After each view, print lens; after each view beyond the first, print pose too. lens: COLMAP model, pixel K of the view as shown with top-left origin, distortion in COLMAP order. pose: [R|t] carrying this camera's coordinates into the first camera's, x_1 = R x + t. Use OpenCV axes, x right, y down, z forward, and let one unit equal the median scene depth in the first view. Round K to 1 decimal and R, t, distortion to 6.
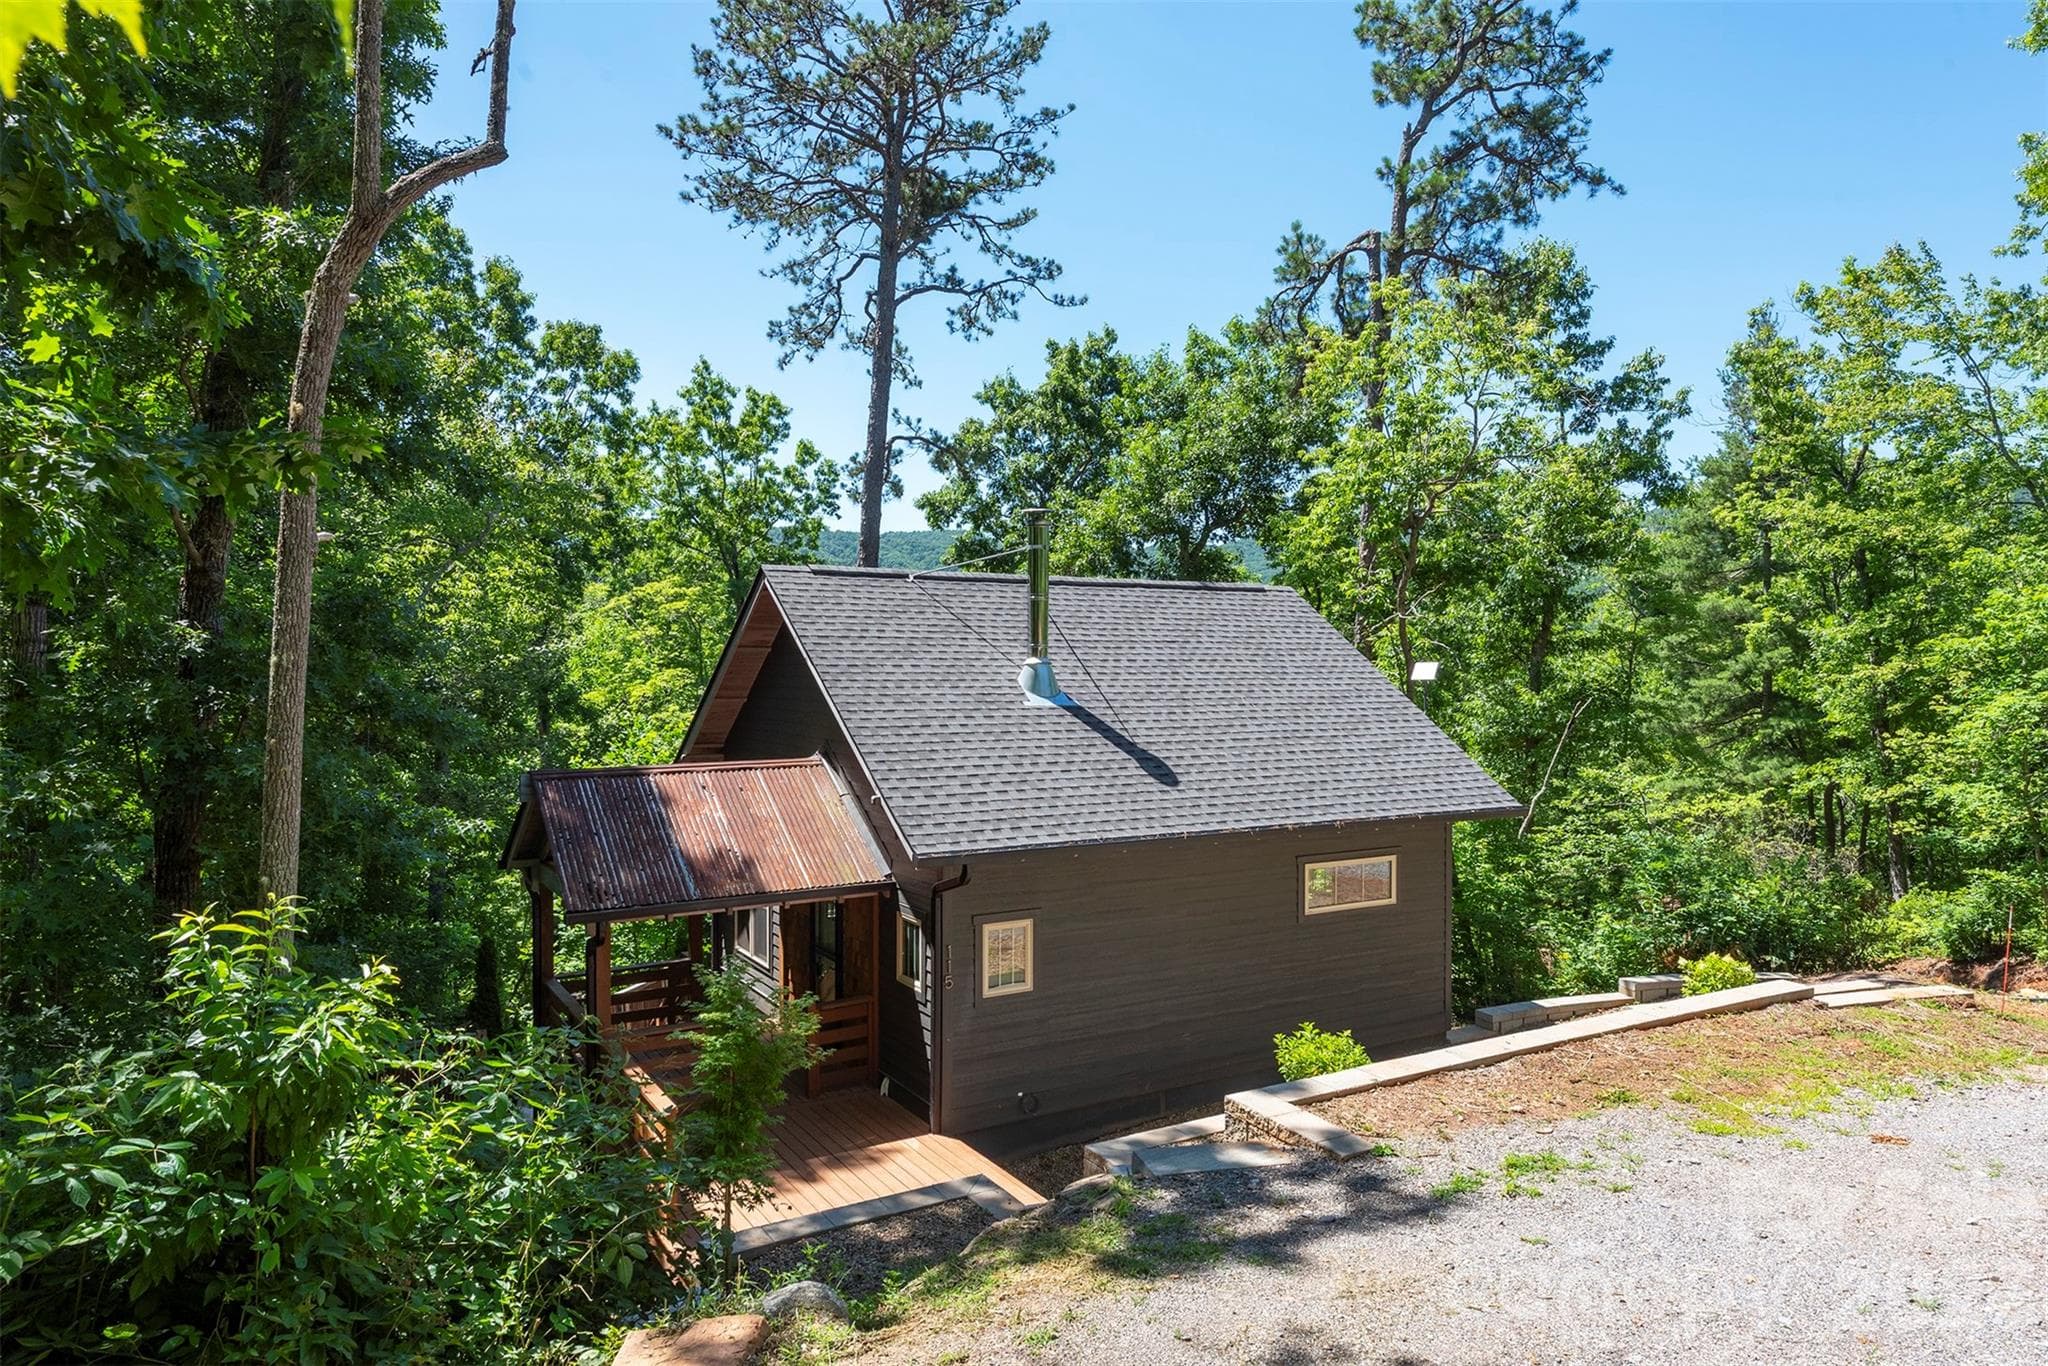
lens RADIAL K [[1297.1, 0, 1033.0], [0, 1297.1, 680.1], [0, 0, 1]] dist [0.035053, -0.032929]
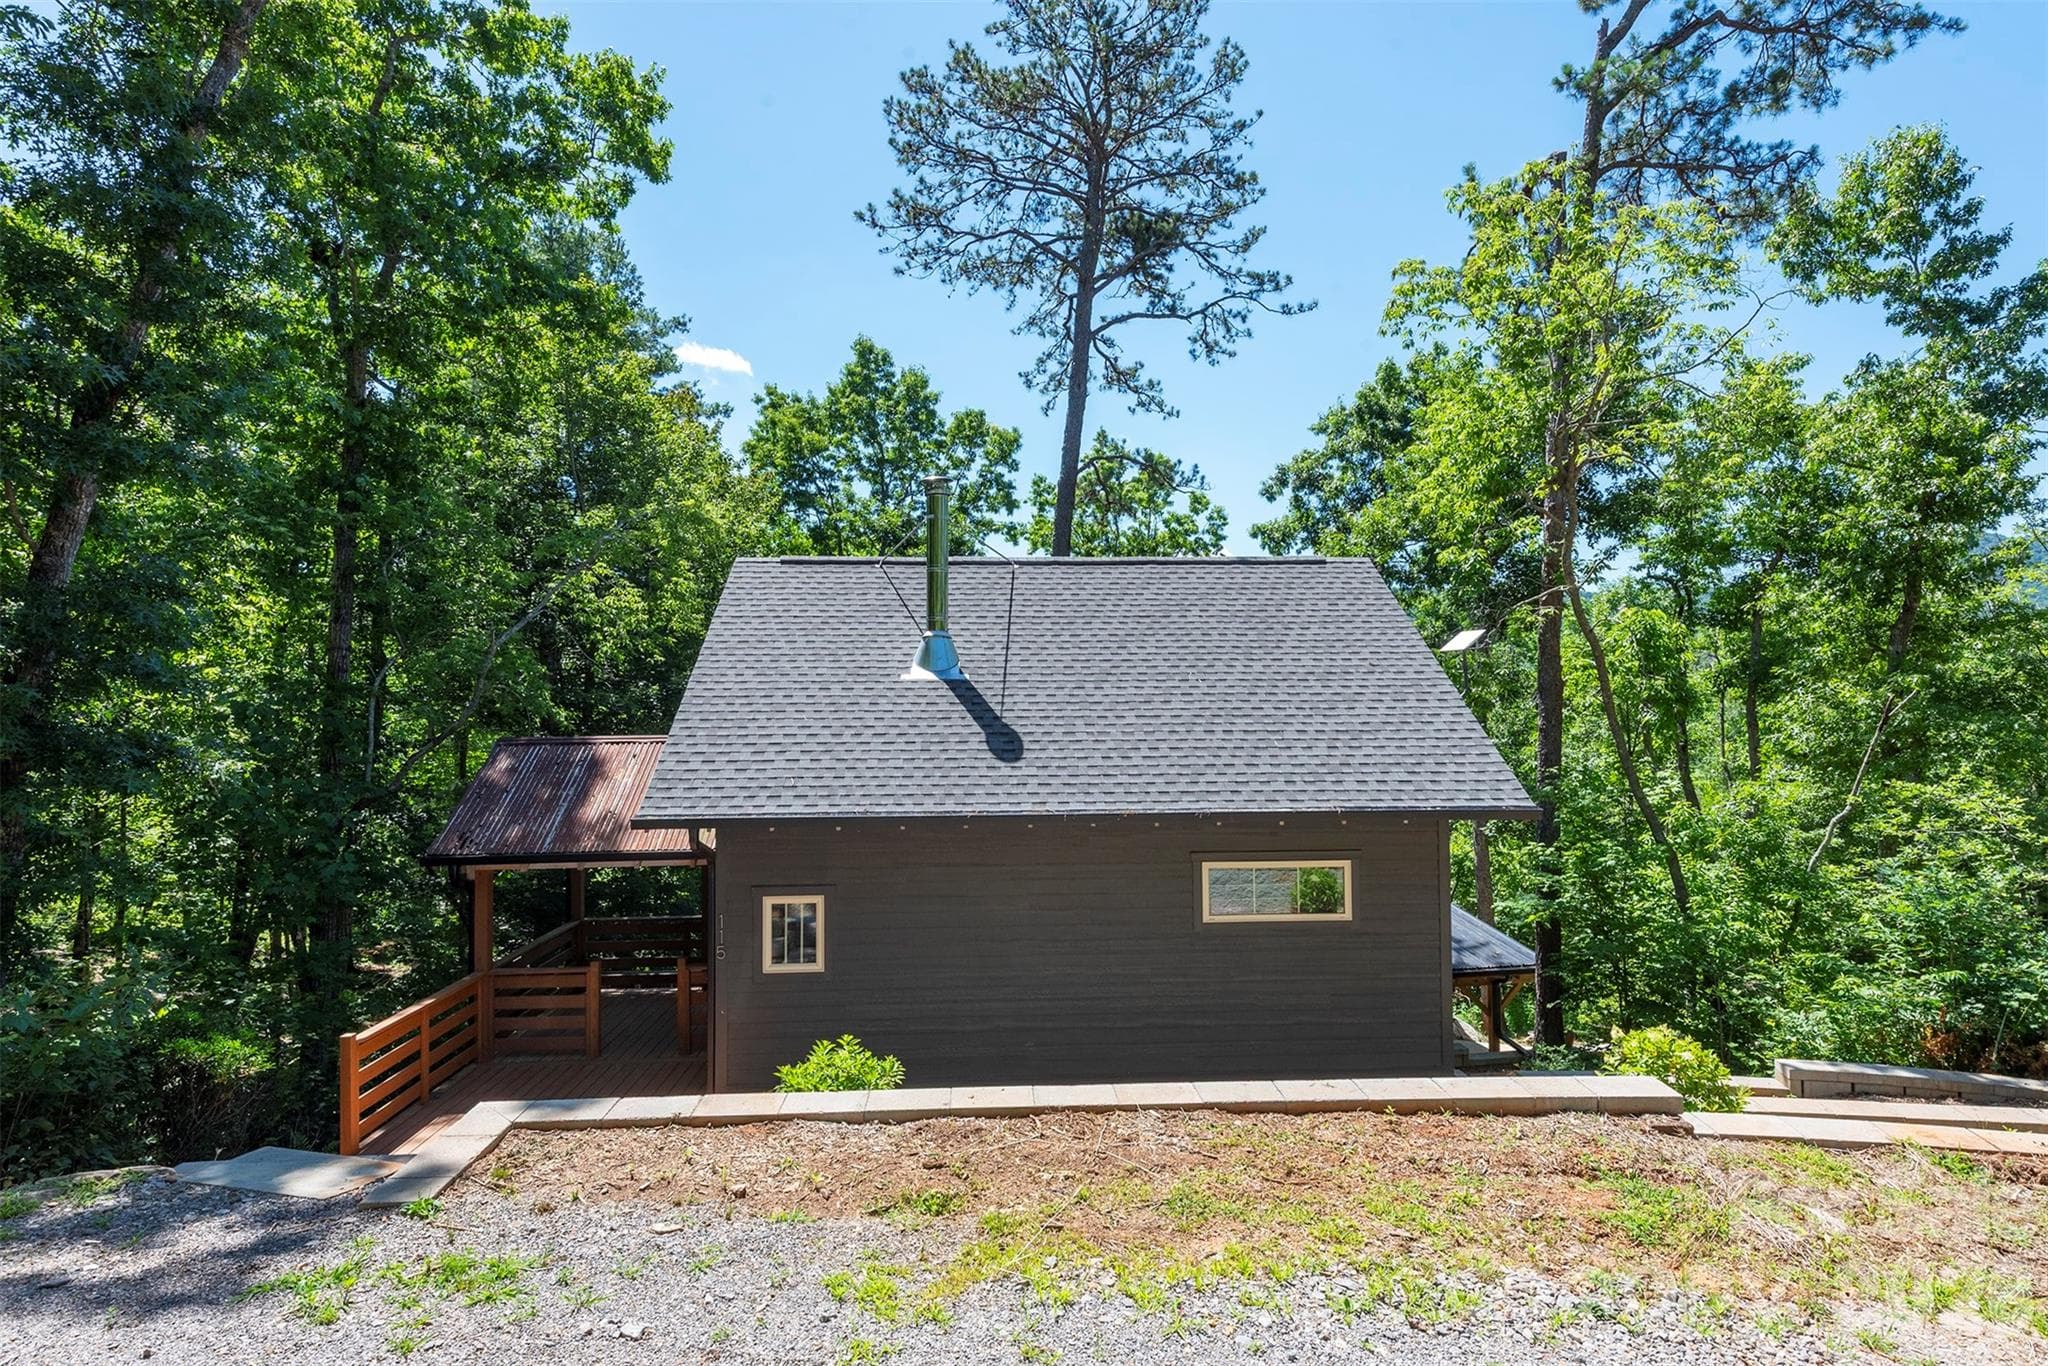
lens RADIAL K [[1083.0, 0, 1024.0], [0, 1083.0, 683.0], [0, 0, 1]] dist [0.007846, -0.000096]
pose [[0.881822, -0.018003, -0.471239, 0.261152], [0.001974, 0.999403, -0.034486, 0.029324], [0.471578, 0.029480, 0.881331, 0.191620]]
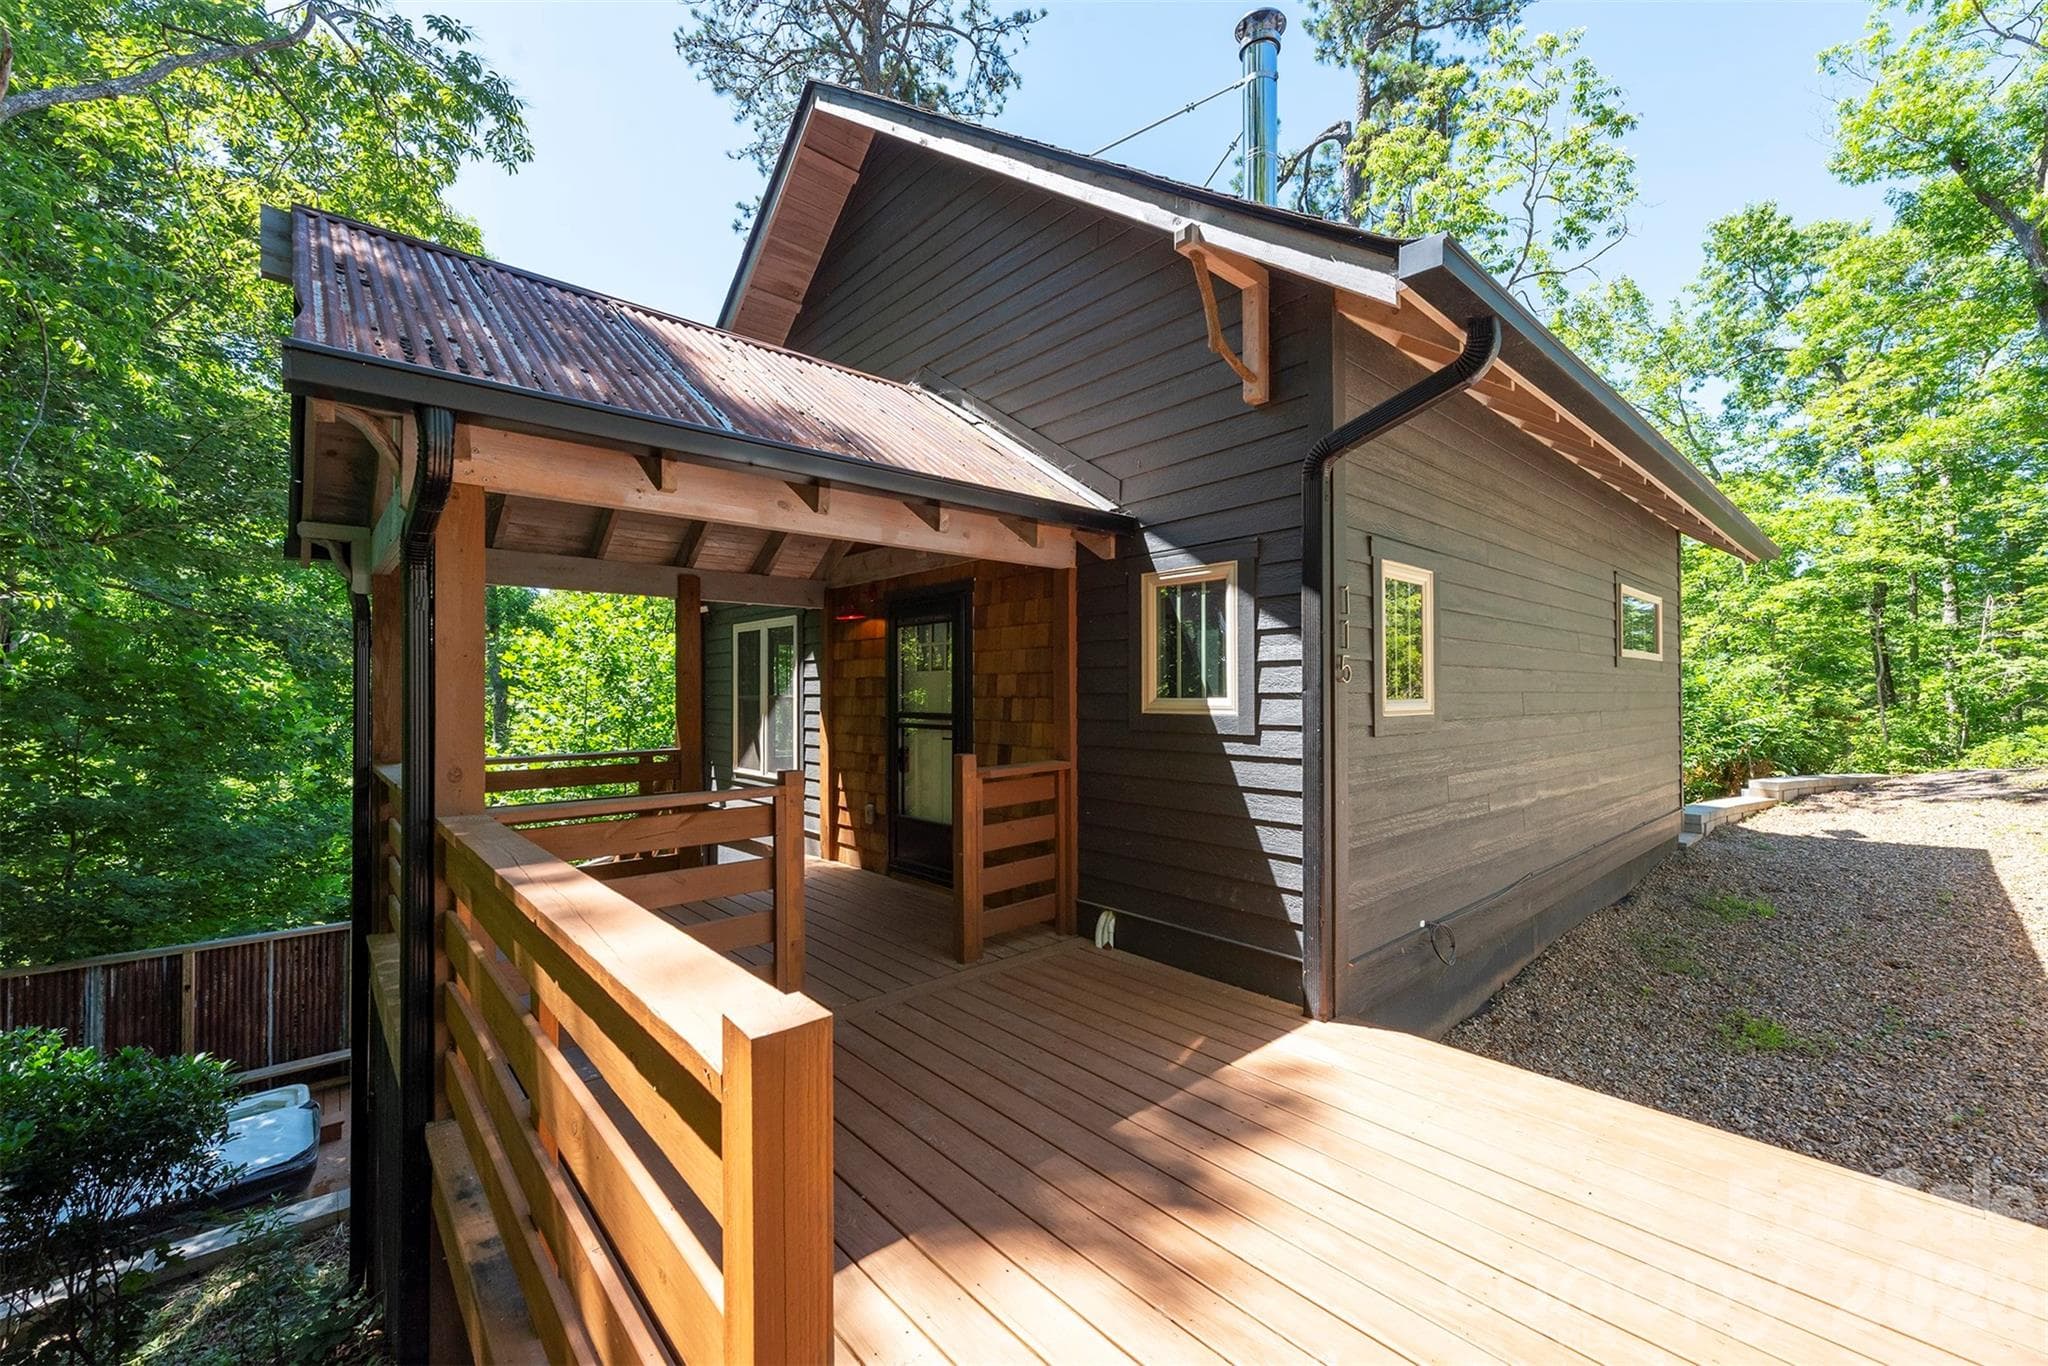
lens RADIAL K [[808.3, 0, 1032.5], [0, 808.3, 686.0], [0, 0, 1]] dist [0.017473, -0.007103]
pose [[0.979822, 0.000511, 0.199870, -0.112085], [0.004222, 0.999721, -0.023255, 0.121638], [-0.199826, 0.023630, 0.979546, 0.376027]]
